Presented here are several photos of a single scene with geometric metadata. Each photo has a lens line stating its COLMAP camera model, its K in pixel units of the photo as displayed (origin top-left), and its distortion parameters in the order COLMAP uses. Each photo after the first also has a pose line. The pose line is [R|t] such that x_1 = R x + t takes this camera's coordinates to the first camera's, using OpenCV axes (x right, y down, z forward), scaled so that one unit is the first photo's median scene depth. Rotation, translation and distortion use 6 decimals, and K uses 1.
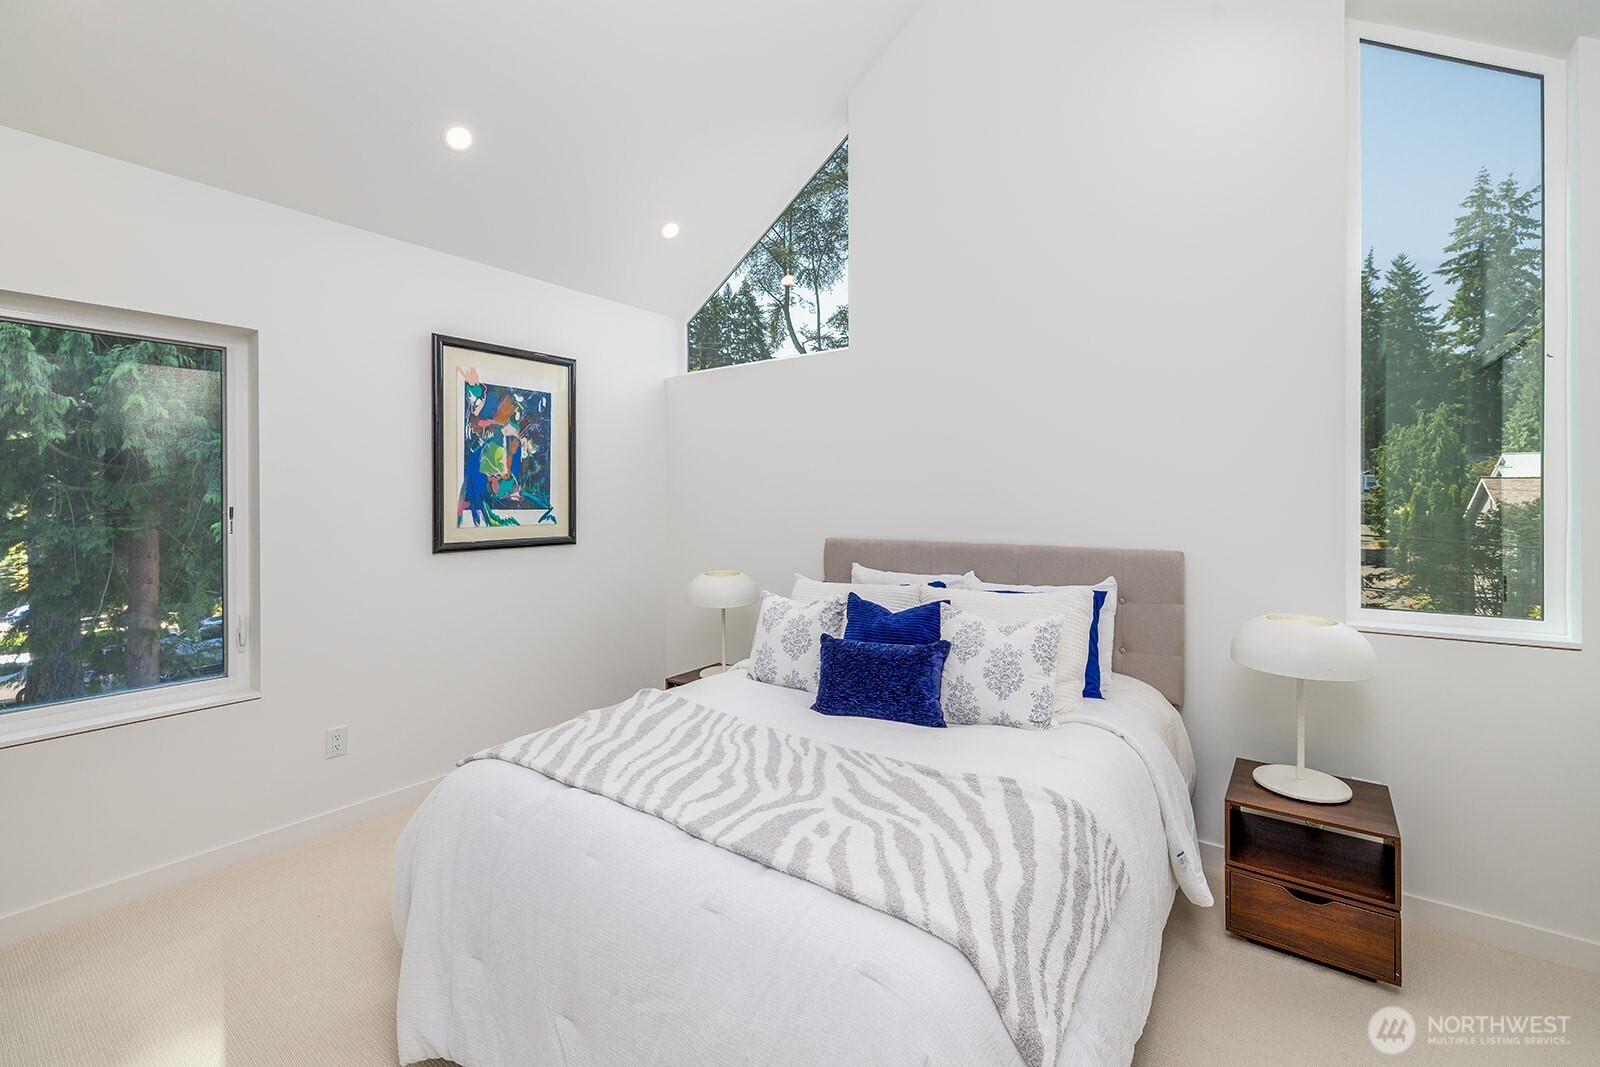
lens RADIAL K [[682.7, 0, 808.4], [0, 682.7, 497.4], [0, 0, 1]] dist [0.001675, 0.000307]
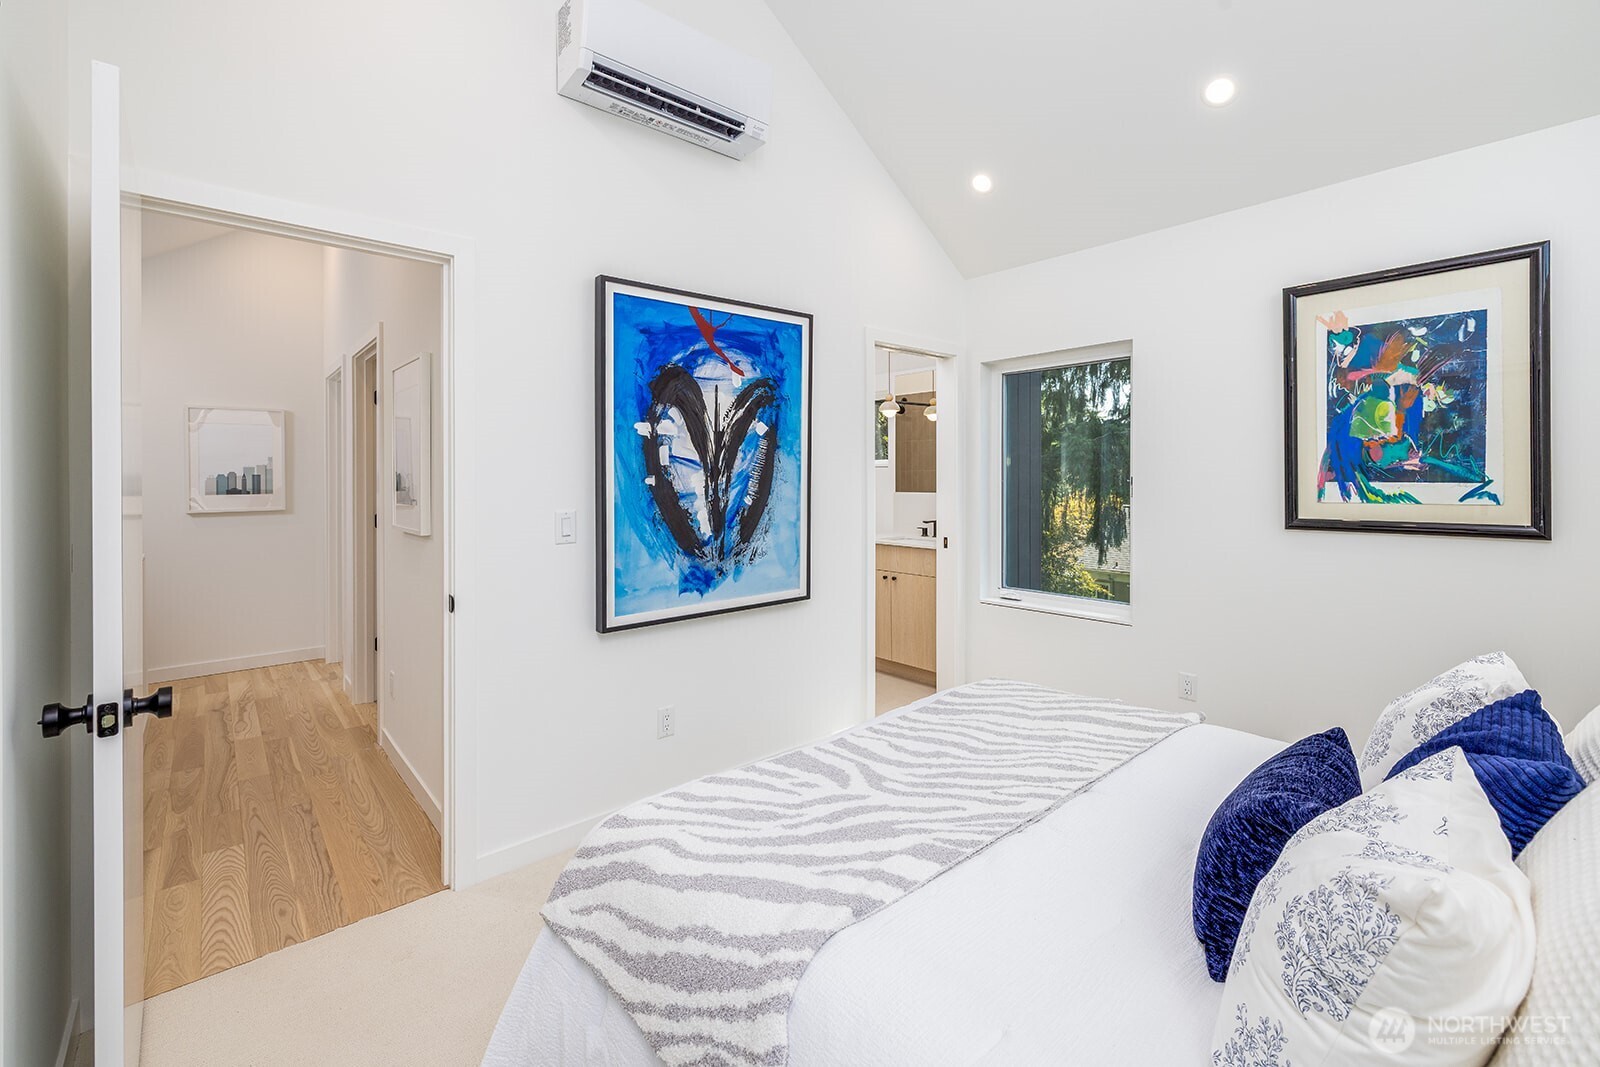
lens RADIAL K [[682.6, 0, 807.2], [0, 682.6, 474.2], [0, 0, 1]] dist [0.000547, 0.000124]
pose [[-0.218406, 0.002780, -0.975854, 0.457460], [0.010364, 0.999946, 0.000529, 0.001914], [0.975803, -0.009998, -0.218423, 0.539230]]
